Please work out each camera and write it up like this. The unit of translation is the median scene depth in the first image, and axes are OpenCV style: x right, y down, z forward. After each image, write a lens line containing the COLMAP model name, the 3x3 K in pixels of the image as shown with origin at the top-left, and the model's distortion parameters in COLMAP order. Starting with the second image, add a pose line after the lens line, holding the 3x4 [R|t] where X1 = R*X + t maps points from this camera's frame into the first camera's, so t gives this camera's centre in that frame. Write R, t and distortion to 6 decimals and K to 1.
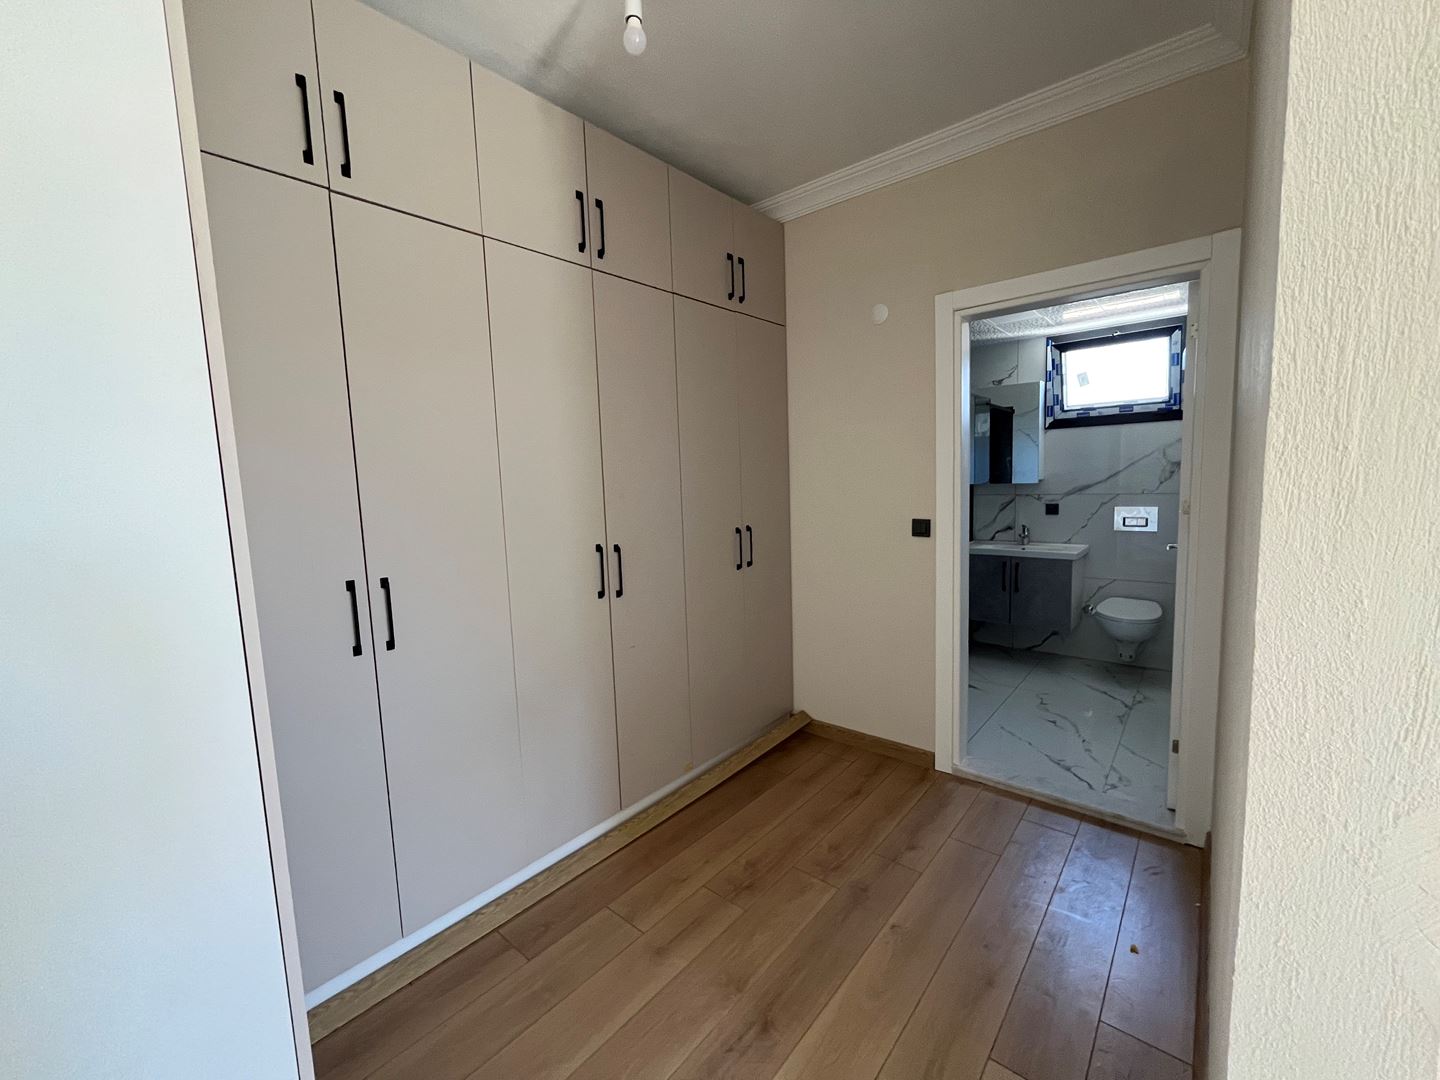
lens RADIAL K [[583.7, 0, 720.0], [0, 583.7, 539.2], [0, 0, 1]] dist [-0.003720, -0.000177]
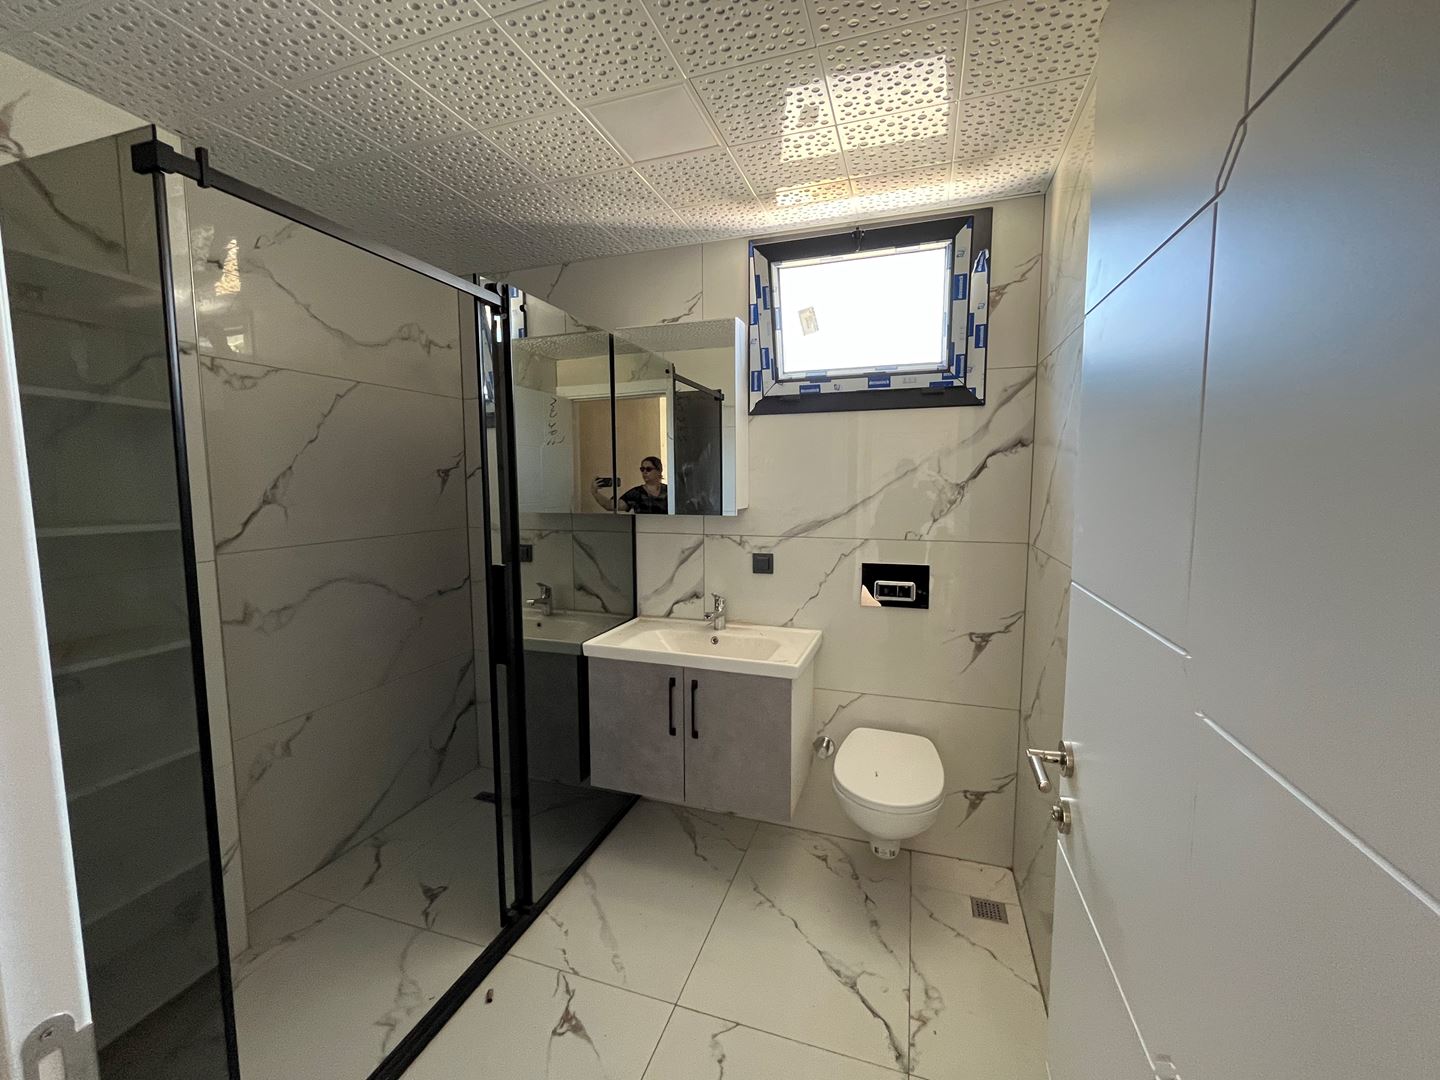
lens RADIAL K [[583.7, 0, 719.7], [0, 583.7, 541.7], [0, 0, 1]] dist [-0.003720, -0.000177]
pose [[0.929790, -0.007320, 0.368018, 0.347792], [0.010355, 0.999927, -0.006272, -0.071581], [-0.367945, 0.009643, 0.929798, 0.533664]]
